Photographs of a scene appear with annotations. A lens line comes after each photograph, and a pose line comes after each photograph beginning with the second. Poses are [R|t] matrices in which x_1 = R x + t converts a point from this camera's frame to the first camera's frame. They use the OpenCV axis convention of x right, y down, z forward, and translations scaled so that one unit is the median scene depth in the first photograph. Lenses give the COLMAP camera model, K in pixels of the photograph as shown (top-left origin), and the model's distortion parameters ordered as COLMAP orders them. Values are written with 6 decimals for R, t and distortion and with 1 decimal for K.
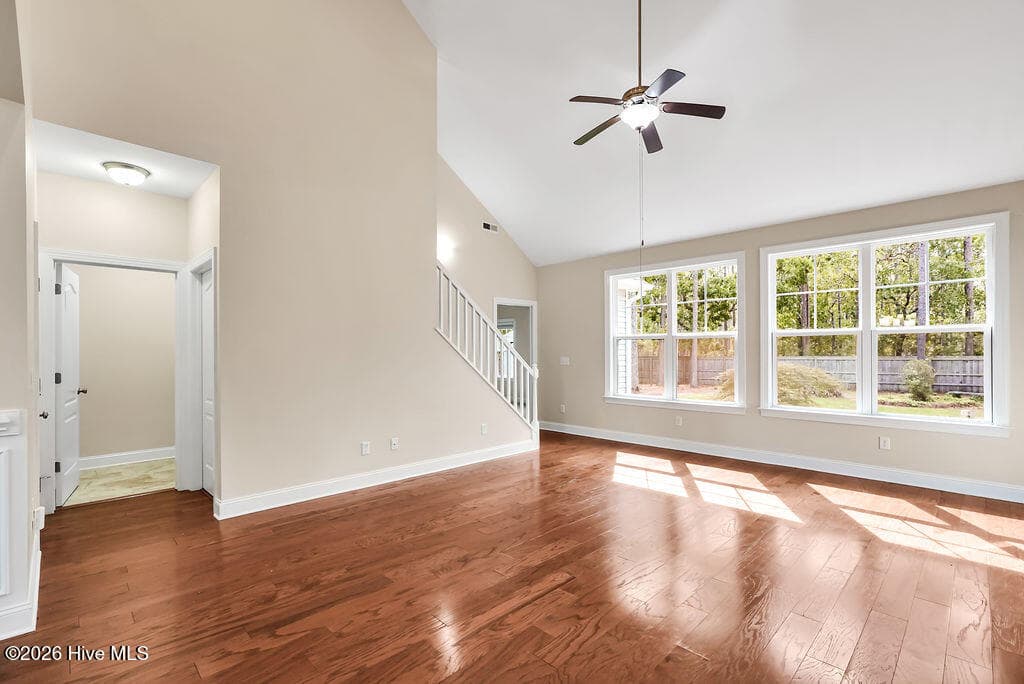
lens RADIAL K [[465.5, 0, 512.6], [0, 465.5, 354.1], [0, 0, 1]] dist [-0.102231, 0.000120]
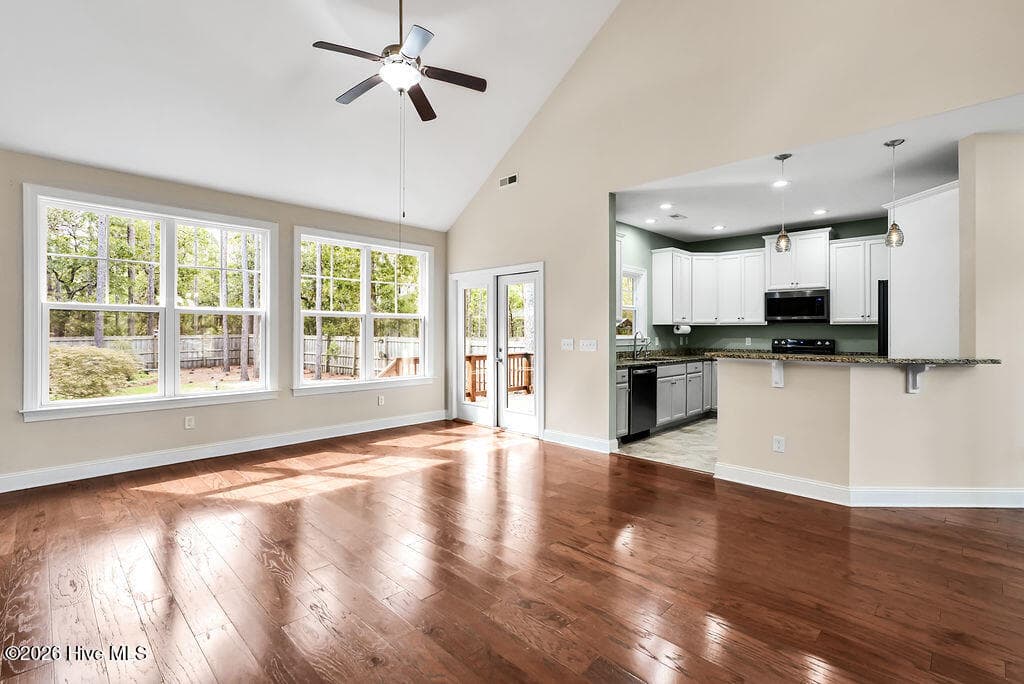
lens RADIAL K [[461.9, 0, 512.2], [0, 461.9, 329.0], [0, 0, 1]] dist [0.002197, 0.000314]
pose [[-0.015439, 0.007535, 0.999852, -0.462812], [0.004707, 0.999961, -0.007463, -0.000054], [-0.999870, 0.004592, -0.015474, 0.540912]]
